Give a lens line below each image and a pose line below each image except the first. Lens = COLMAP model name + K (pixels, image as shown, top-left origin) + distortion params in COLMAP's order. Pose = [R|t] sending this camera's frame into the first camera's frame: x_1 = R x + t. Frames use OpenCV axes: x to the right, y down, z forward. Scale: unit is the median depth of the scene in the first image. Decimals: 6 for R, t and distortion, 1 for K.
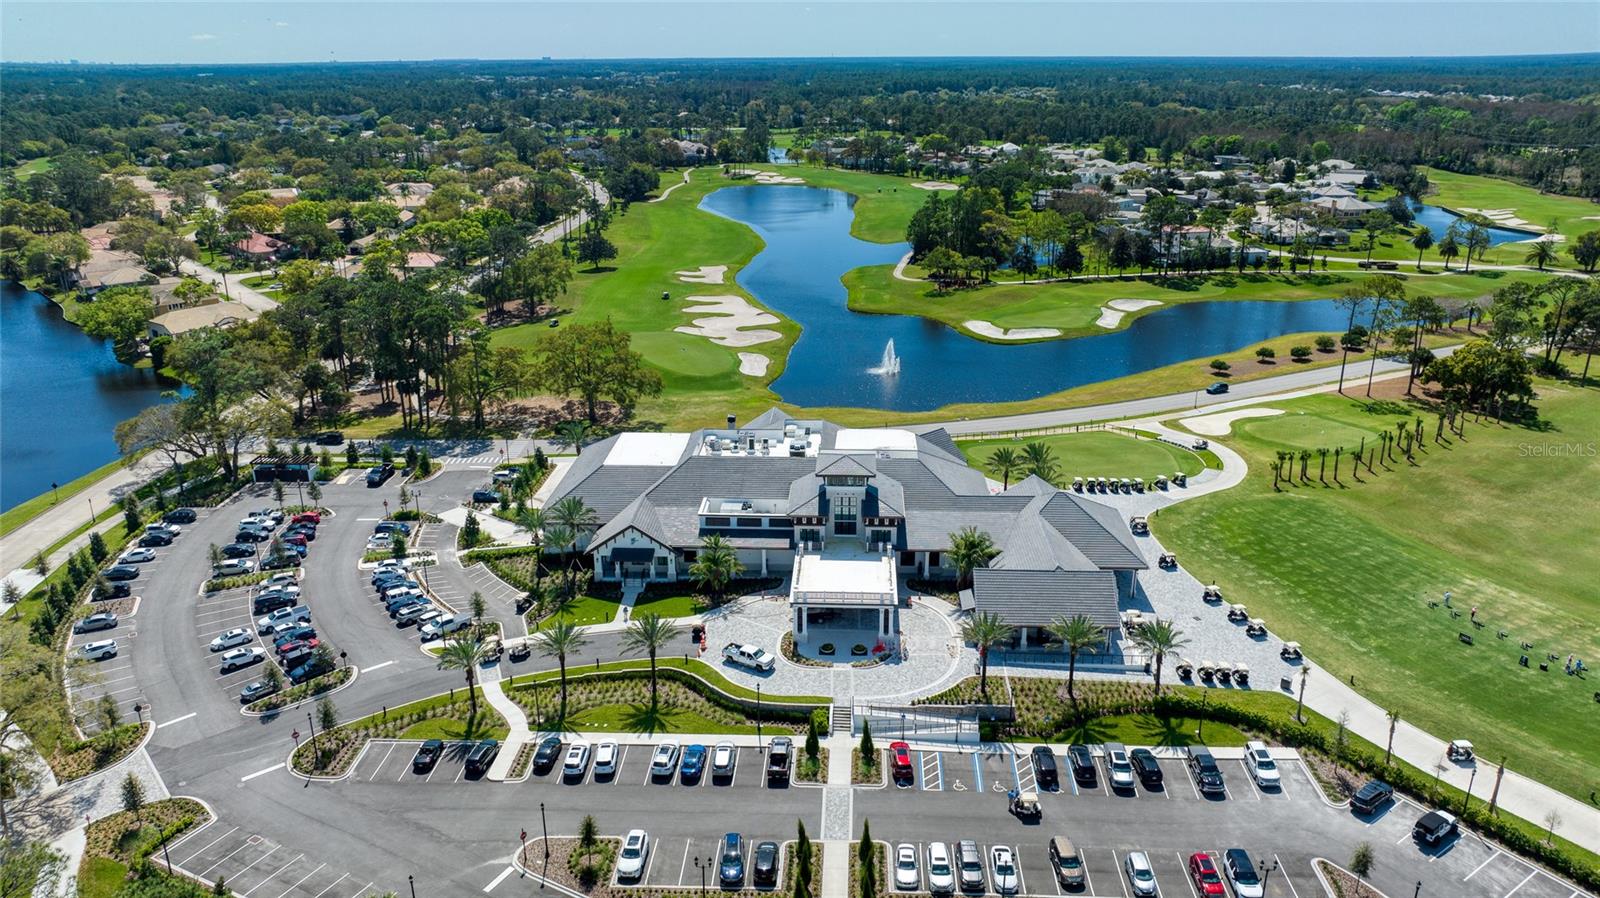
lens RADIAL K [[1132.0, 0, 800.0], [0, 1132.0, 449.0], [0, 0, 1]] dist [-0.040052, 0.052009]
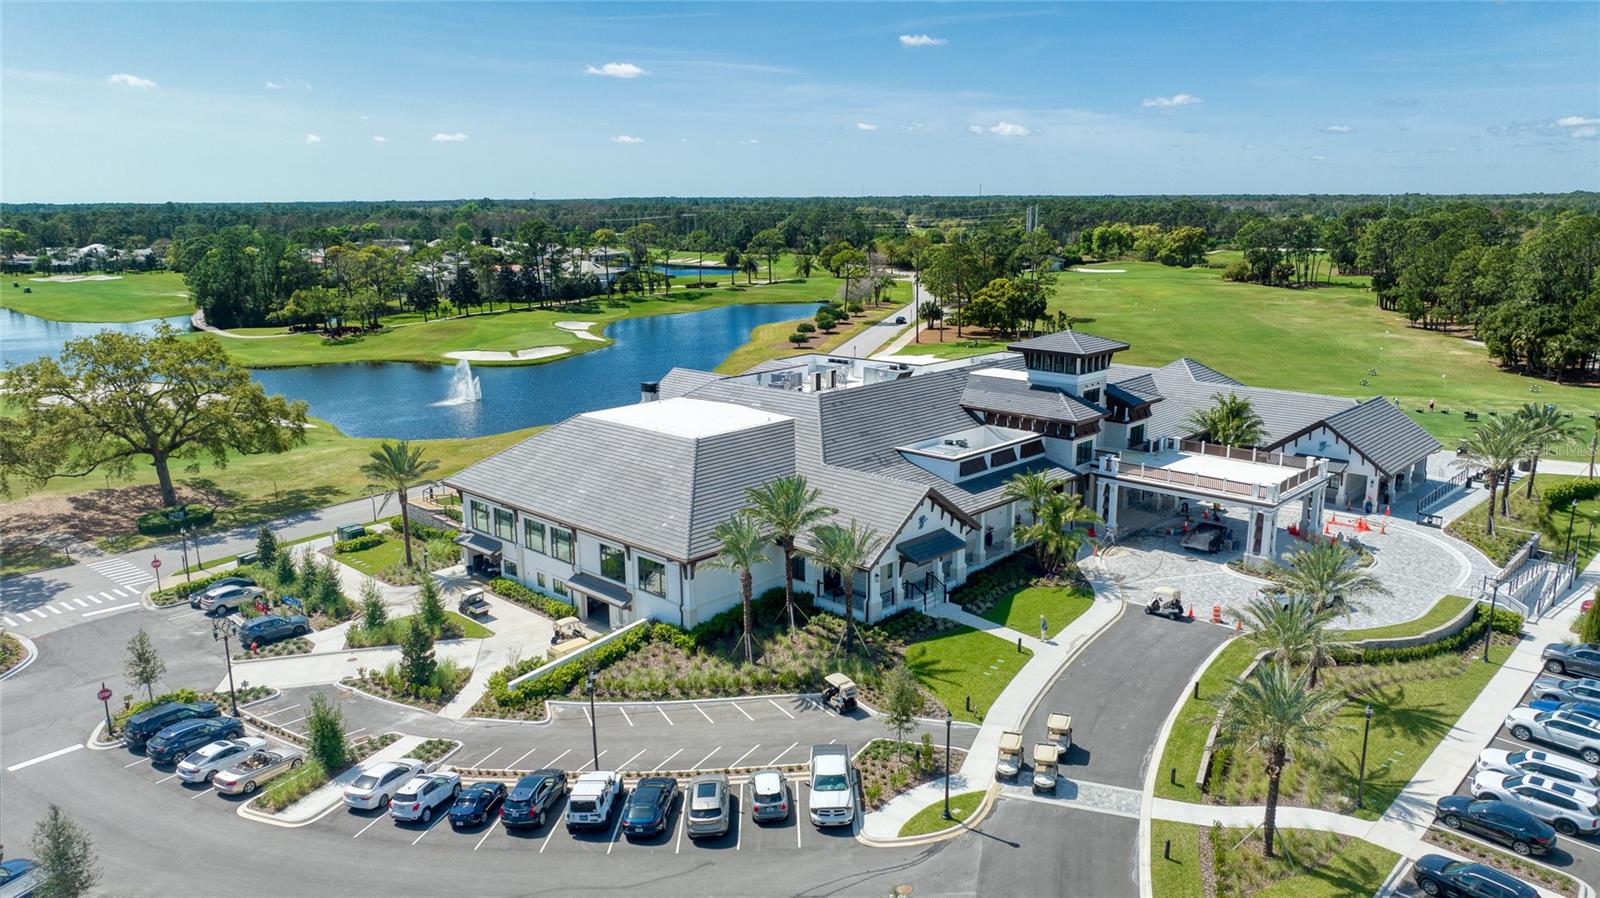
lens RADIAL K [[1132.0, 0, 800.0], [0, 1132.0, 449.0], [0, 0, 1]] dist [-0.040052, 0.052009]
pose [[0.649631, -0.166360, 0.741825, -0.465003], [0.256434, 0.966530, -0.007812, 0.030480], [-0.715696, 0.195304, 0.670548, 0.548469]]
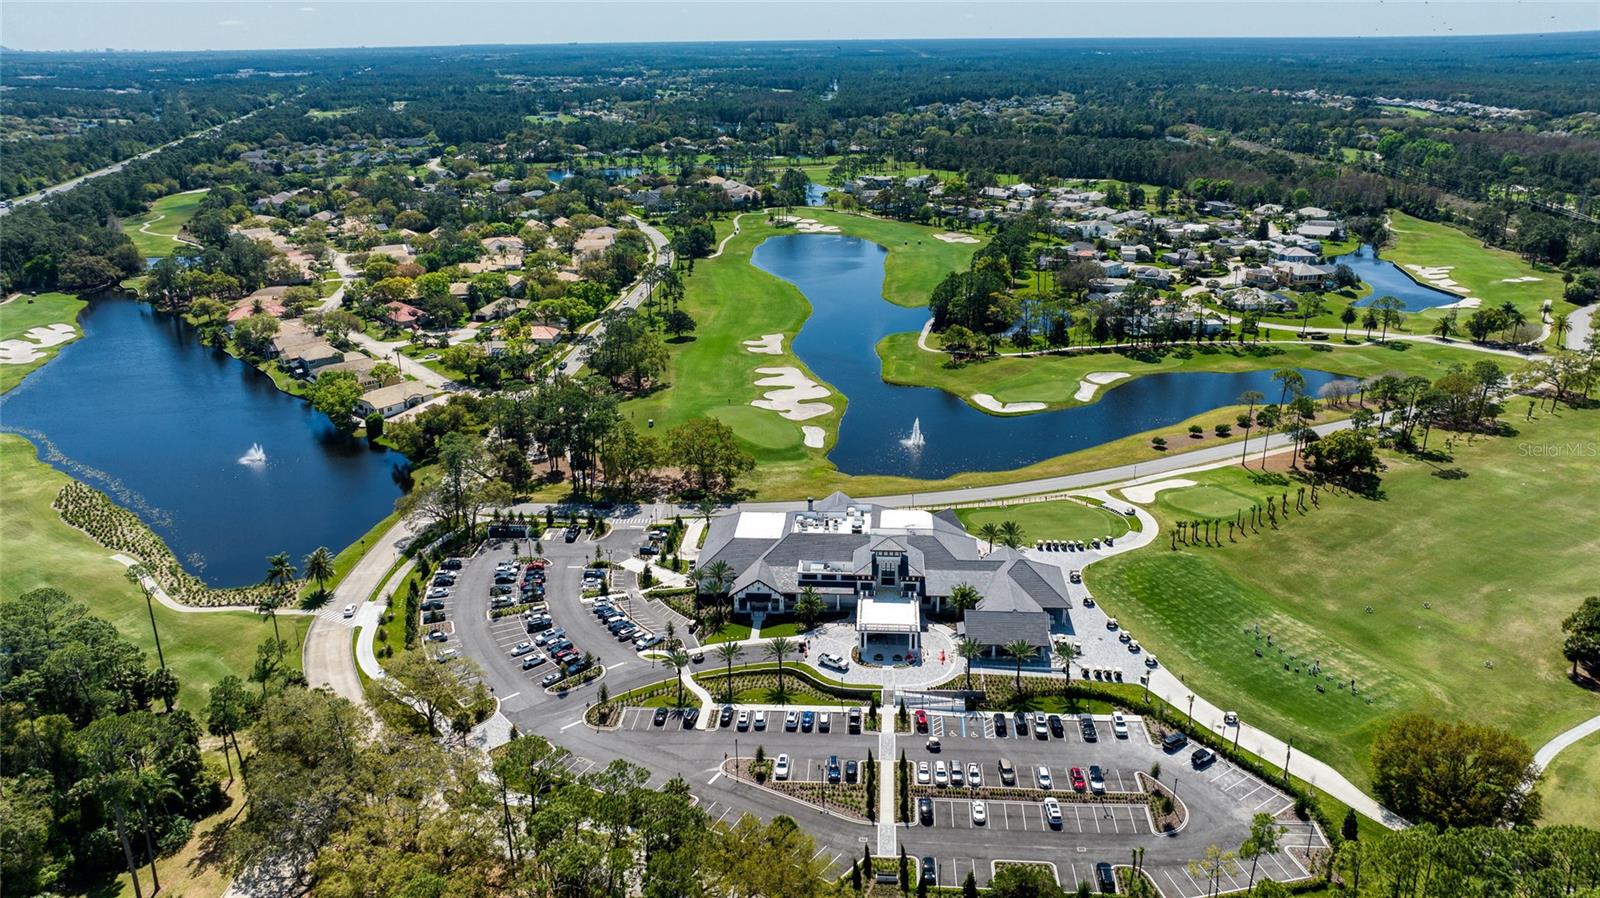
lens RADIAL K [[1126.4, 0, 800.0], [0, 1126.4, 449.0], [0, 0, 1]] dist [-0.018176, 0.003463]
pose [[0.999770, 0.002079, -0.021356, -0.043047], [-0.001768, 0.999892, 0.014556, -0.118332], [0.021384, -0.014515, 0.999666, -0.511606]]
